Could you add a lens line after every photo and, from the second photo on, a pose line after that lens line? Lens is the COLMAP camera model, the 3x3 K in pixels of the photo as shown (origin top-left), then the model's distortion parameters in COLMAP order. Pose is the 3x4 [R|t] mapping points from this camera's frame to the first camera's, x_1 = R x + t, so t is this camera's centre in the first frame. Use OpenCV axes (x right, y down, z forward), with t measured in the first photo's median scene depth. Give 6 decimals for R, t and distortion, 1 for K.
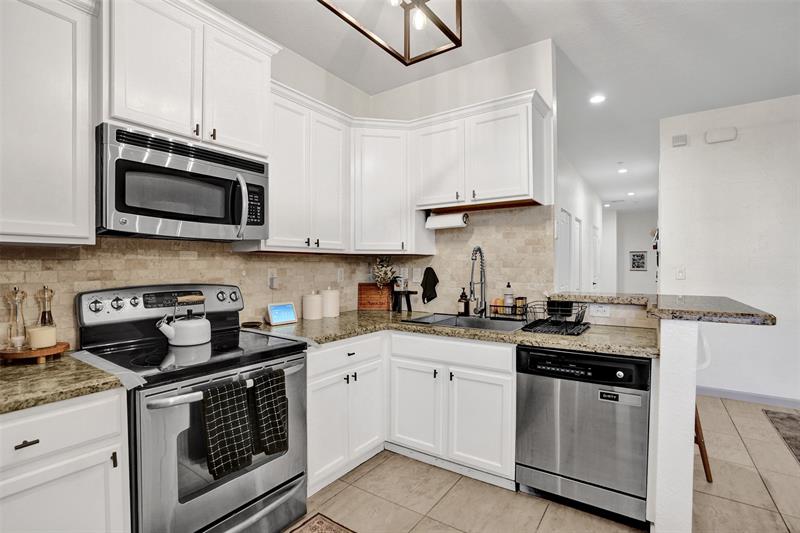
lens RADIAL K [[377.8, 0, 402.3], [0, 377.8, 271.3], [0, 0, 1]] dist [-0.065168, 0.024121]
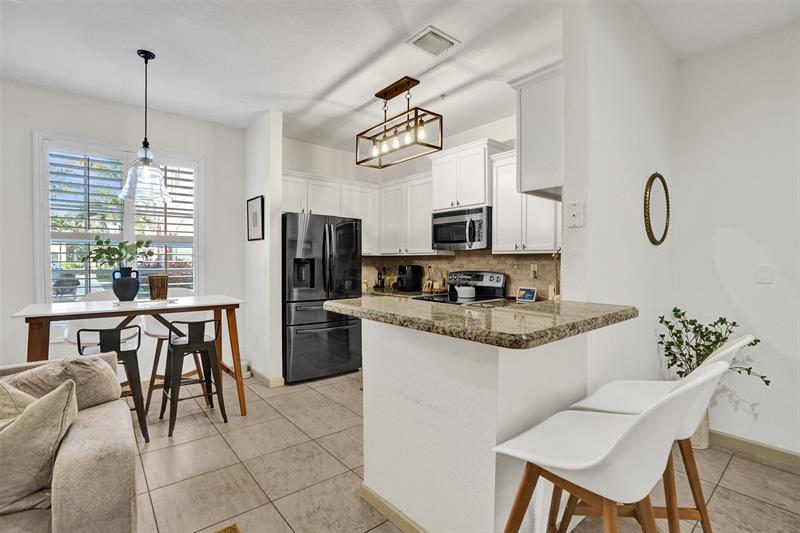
lens RADIAL K [[377.8, 0, 403.8], [0, 377.8, 267.8], [0, 0, 1]] dist [-0.065168, 0.024121]
pose [[-0.267832, 0.017773, -0.963302, 1.399189], [-0.012910, 0.999674, 0.022034, -0.022470], [0.963379, 0.018338, -0.267516, 1.023291]]
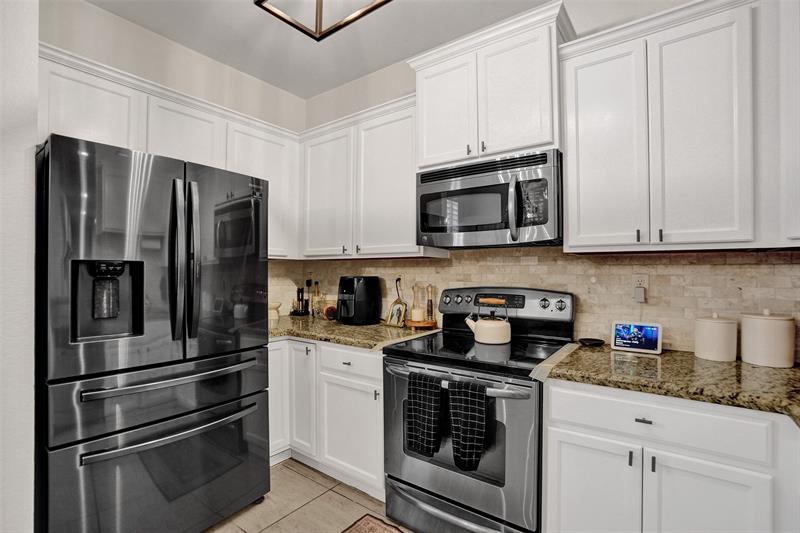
lens RADIAL K [[377.8, 0, 391.3], [0, 377.8, 269.8], [0, 0, 1]] dist [-0.065168, 0.024121]
pose [[-0.051561, 0.000767, -0.998670, 0.455879], [-0.012118, 0.999926, 0.001394, -0.013503], [0.998596, 0.012174, -0.051548, 0.624317]]
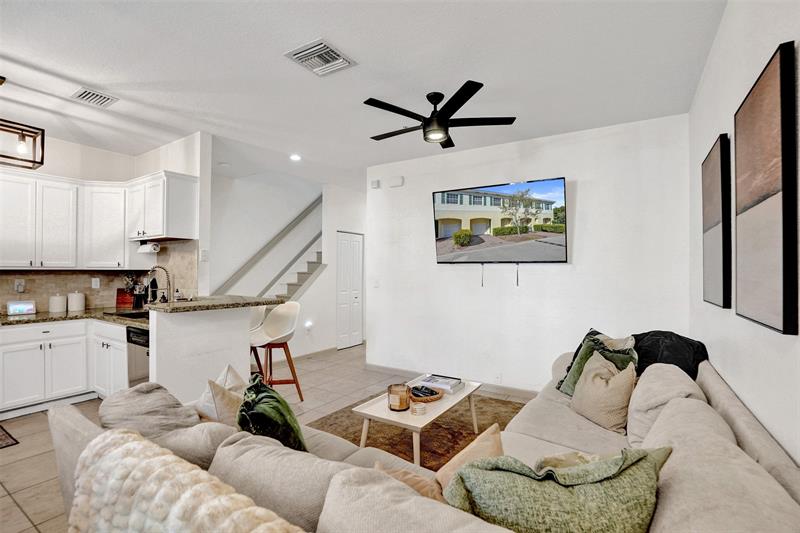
lens RADIAL K [[377.8, 0, 411.2], [0, 377.8, 267.7], [0, 0, 1]] dist [-0.065168, 0.024121]
pose [[0.999080, 0.003973, 0.042693, 1.389754], [-0.003273, 0.999859, -0.016467, -0.041855], [-0.042752, 0.016312, 0.998953, -0.658919]]
